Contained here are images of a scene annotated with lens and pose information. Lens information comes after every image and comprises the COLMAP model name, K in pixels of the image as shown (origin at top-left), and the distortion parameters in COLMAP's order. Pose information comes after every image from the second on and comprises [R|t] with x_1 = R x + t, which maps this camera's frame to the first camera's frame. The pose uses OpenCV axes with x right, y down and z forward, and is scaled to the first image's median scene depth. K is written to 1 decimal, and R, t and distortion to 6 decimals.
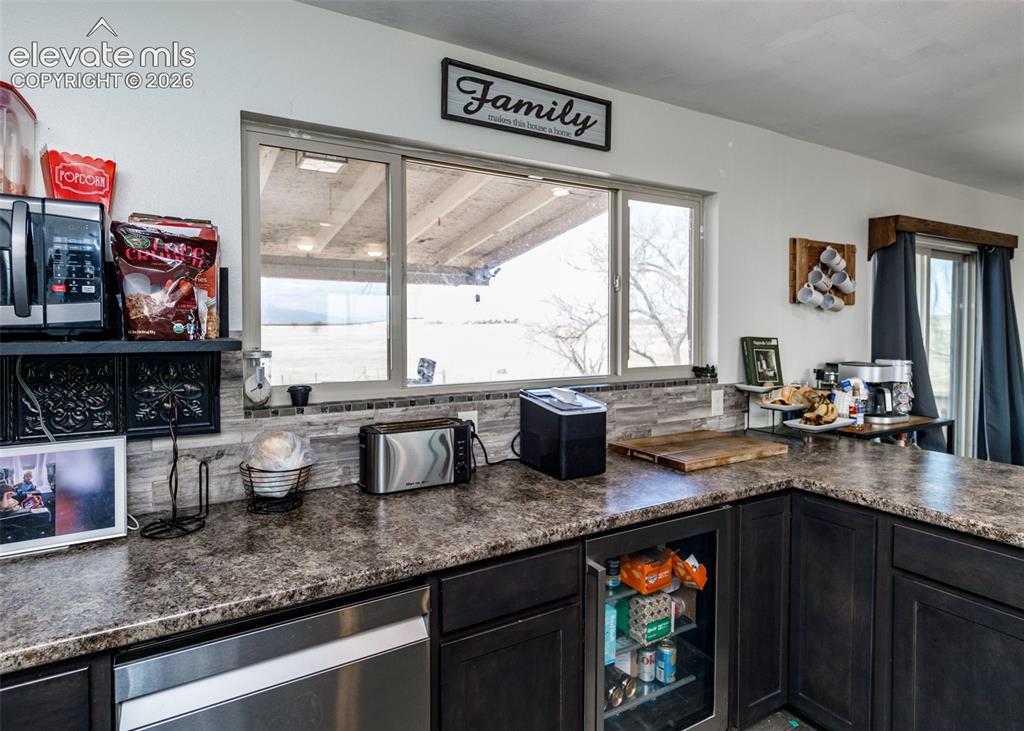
lens RADIAL K [[548.7, 0, 512.0], [0, 548.7, 337.1], [0, 0, 1]] dist [0.003650, 0.000457]
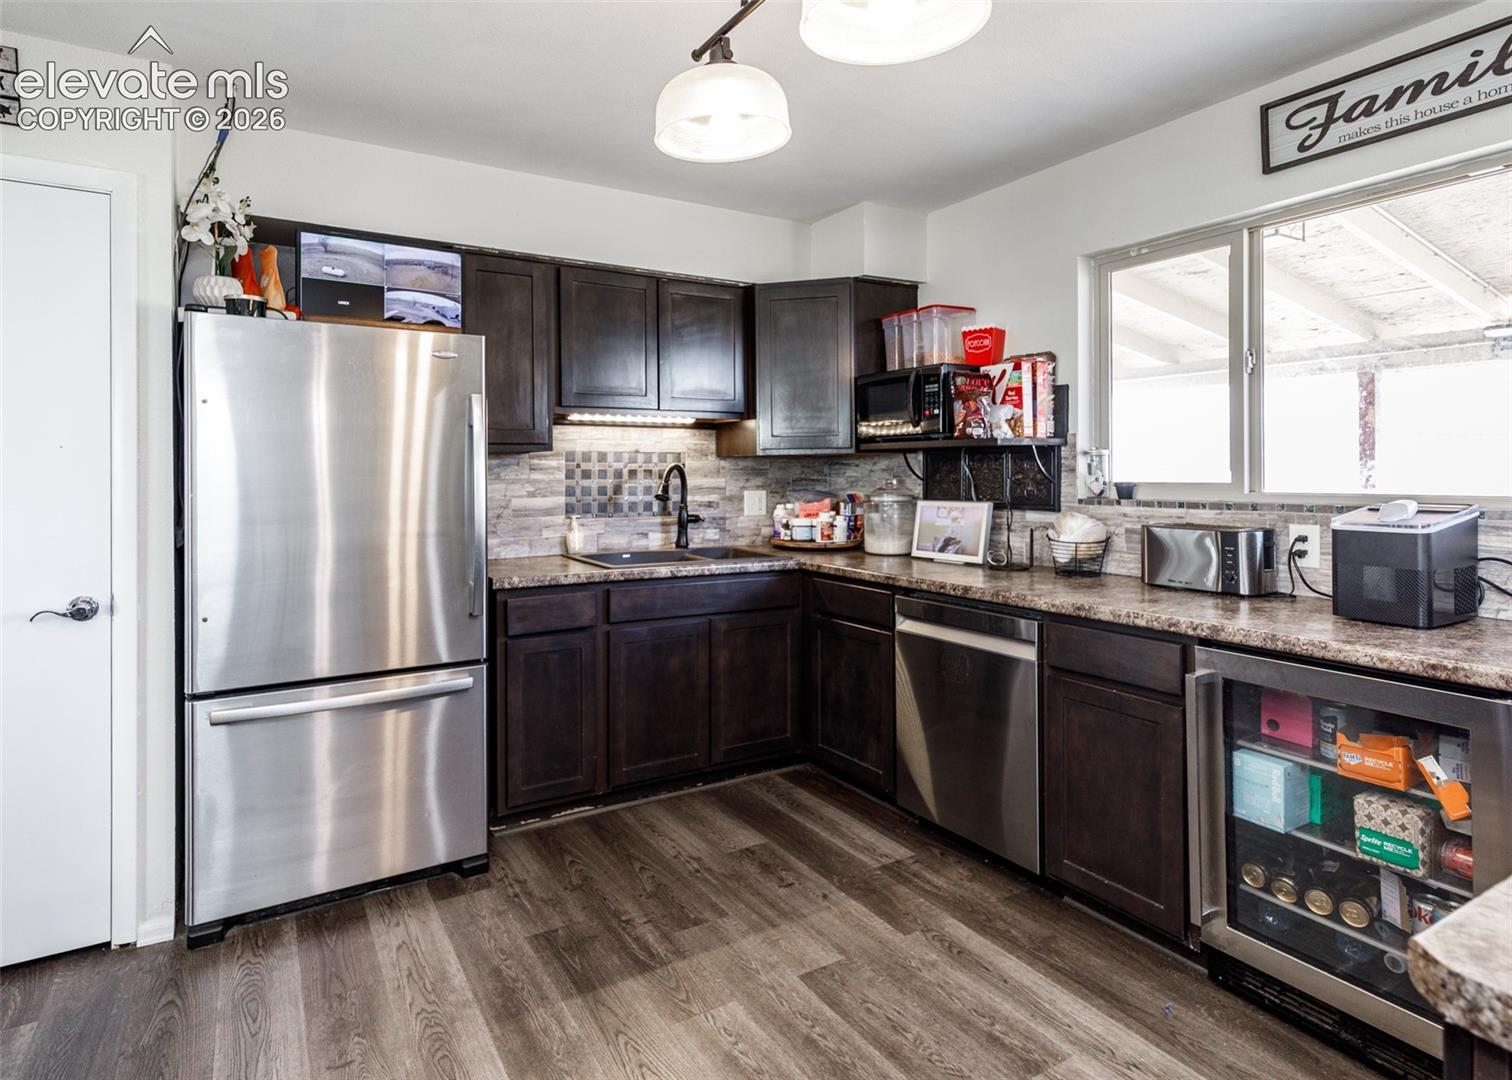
lens RADIAL K [[831.9, 0, 717.1], [0, 831.9, 468.5], [0, 0, 1]] dist [0.001844, -0.000442]
pose [[0.005631, -0.003204, -0.999979, 1.093426], [-0.008446, 0.999959, -0.003251, 0.063012], [0.999948, 0.008464, 0.005603, 0.140138]]
